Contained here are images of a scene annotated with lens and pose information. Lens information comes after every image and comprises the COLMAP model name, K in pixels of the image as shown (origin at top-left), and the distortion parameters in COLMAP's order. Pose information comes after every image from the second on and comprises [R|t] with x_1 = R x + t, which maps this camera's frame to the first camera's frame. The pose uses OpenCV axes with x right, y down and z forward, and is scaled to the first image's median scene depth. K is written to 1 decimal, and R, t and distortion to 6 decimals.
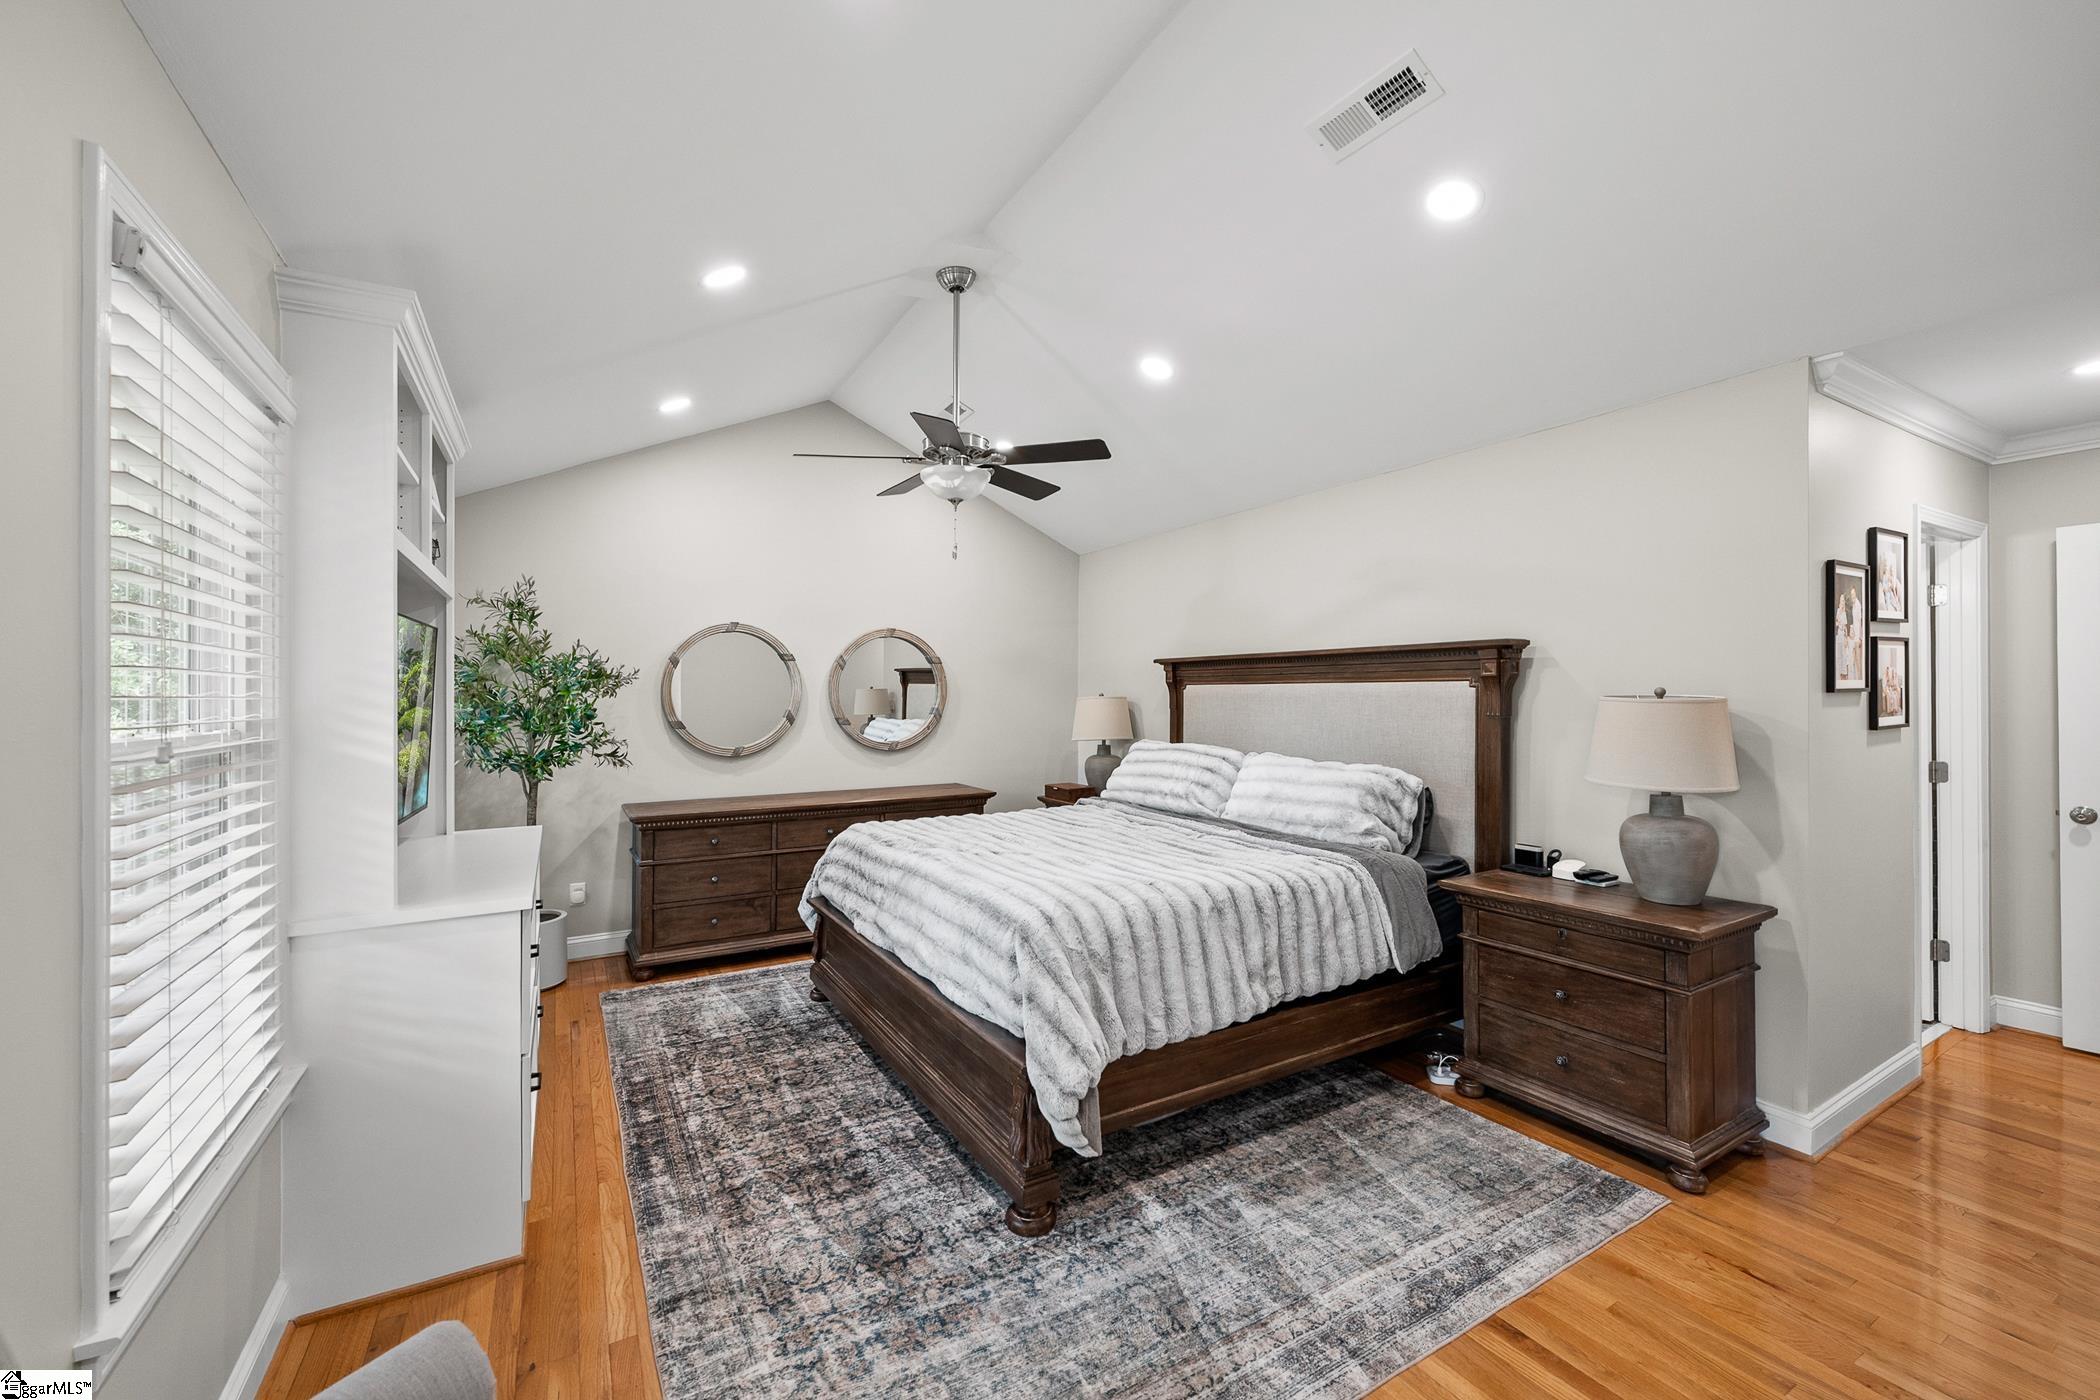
lens RADIAL K [[847.4, 0, 1066.8], [0, 847.4, 681.2], [0, 0, 1]] dist [0.002301, 0.000591]
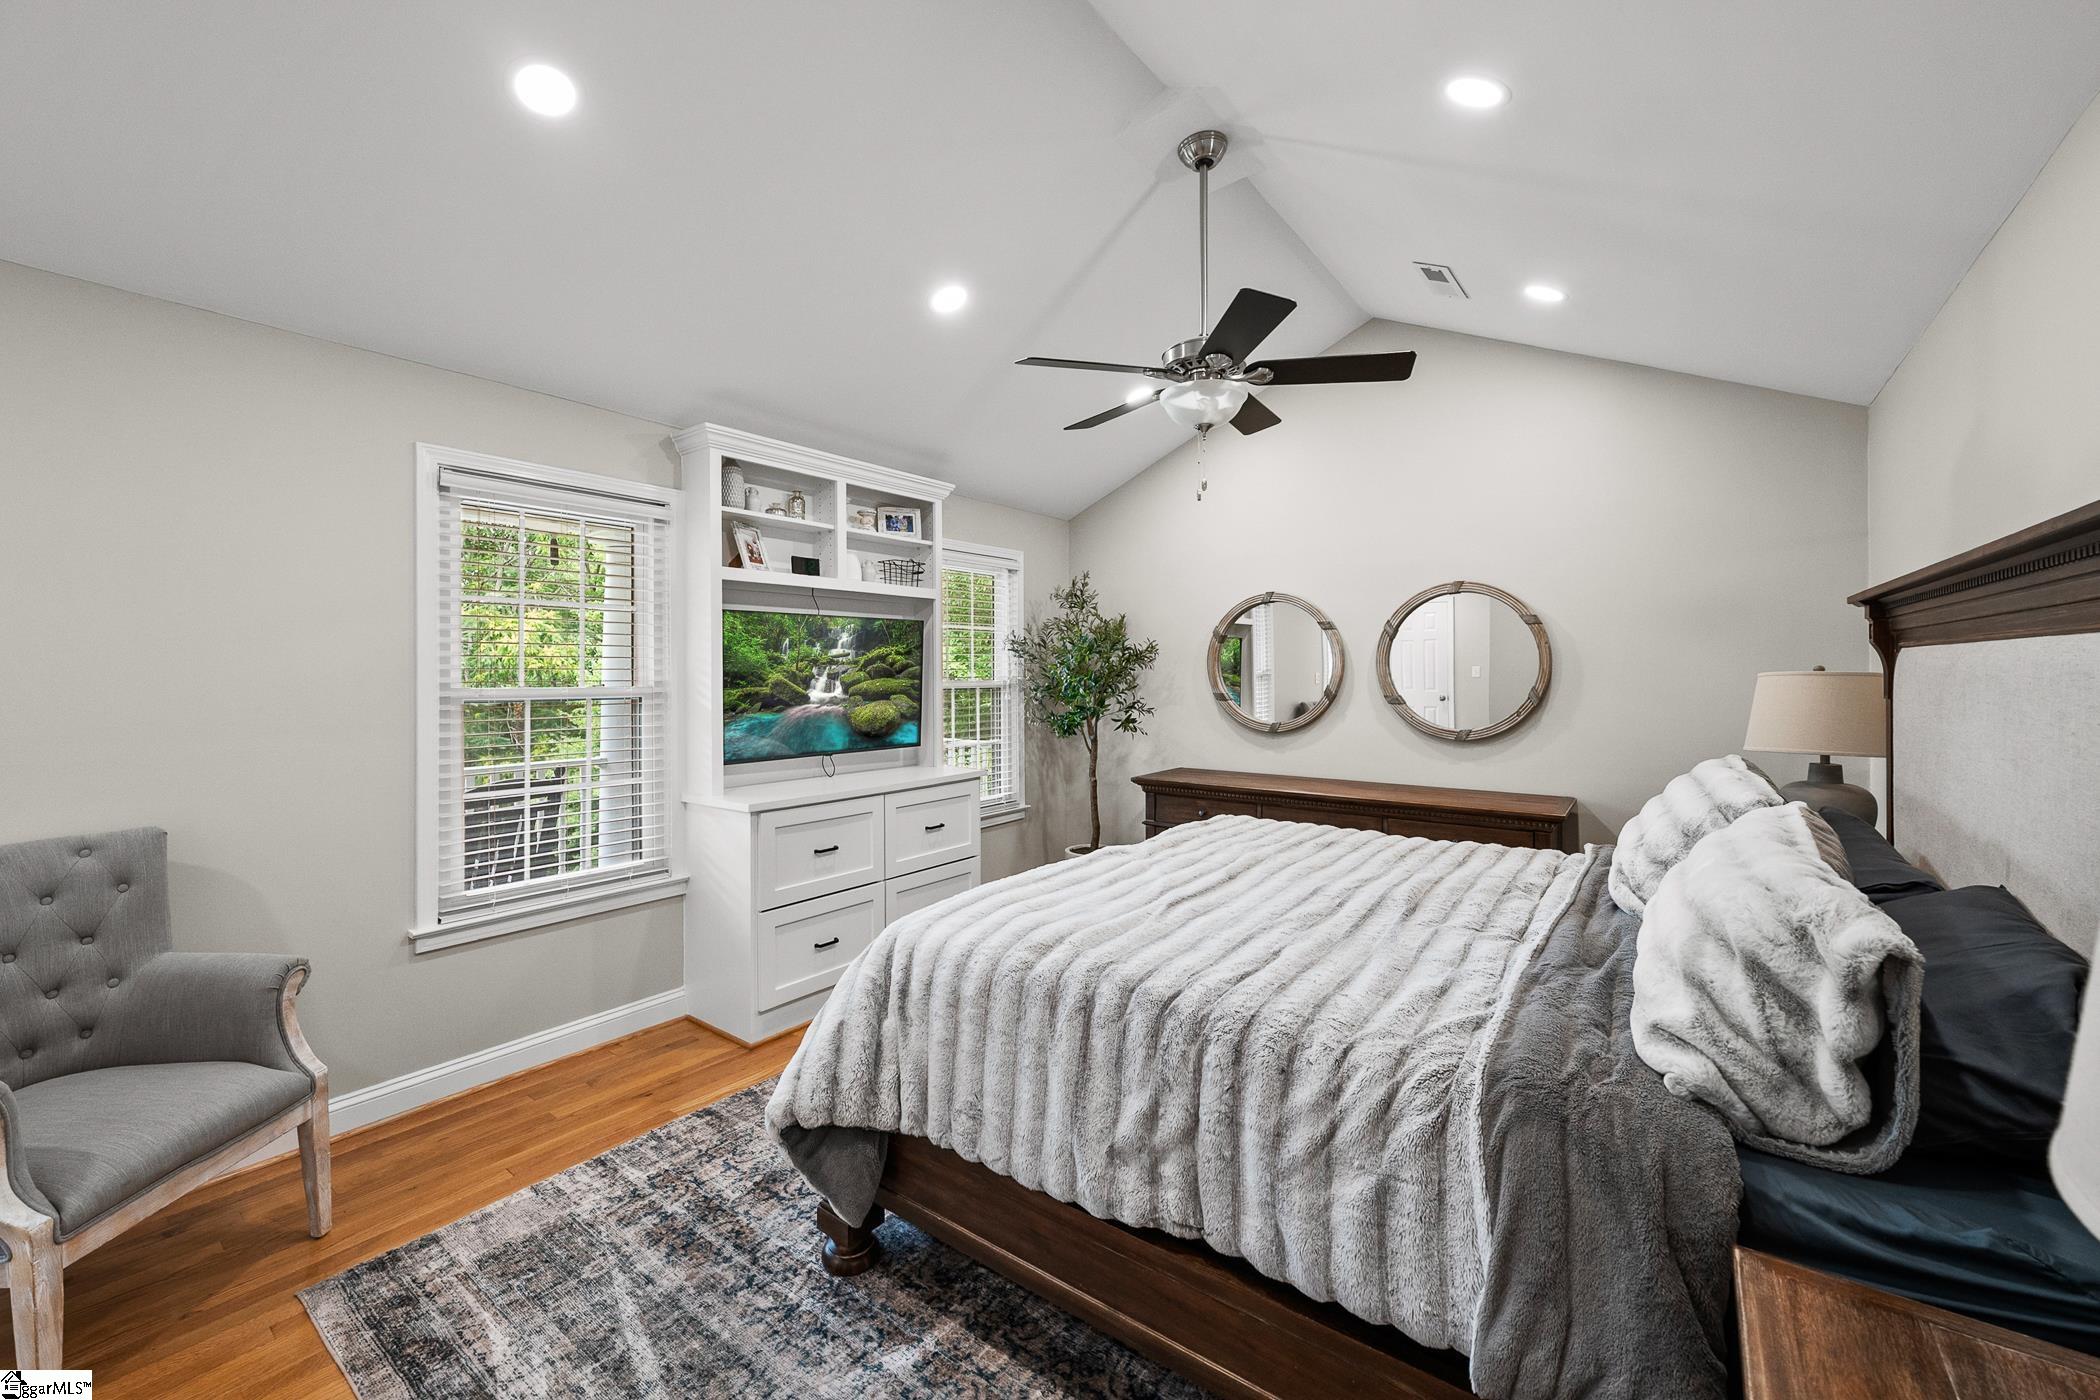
lens RADIAL K [[847.4, 0, 1008.2], [0, 847.4, 654.3], [0, 0, 1]] dist [0.002301, 0.000591]
pose [[0.365065, -0.012648, -0.930896, 0.786871], [0.013419, 0.999875, -0.008322, 0.011615], [0.930885, -0.009454, 0.365189, 0.765576]]
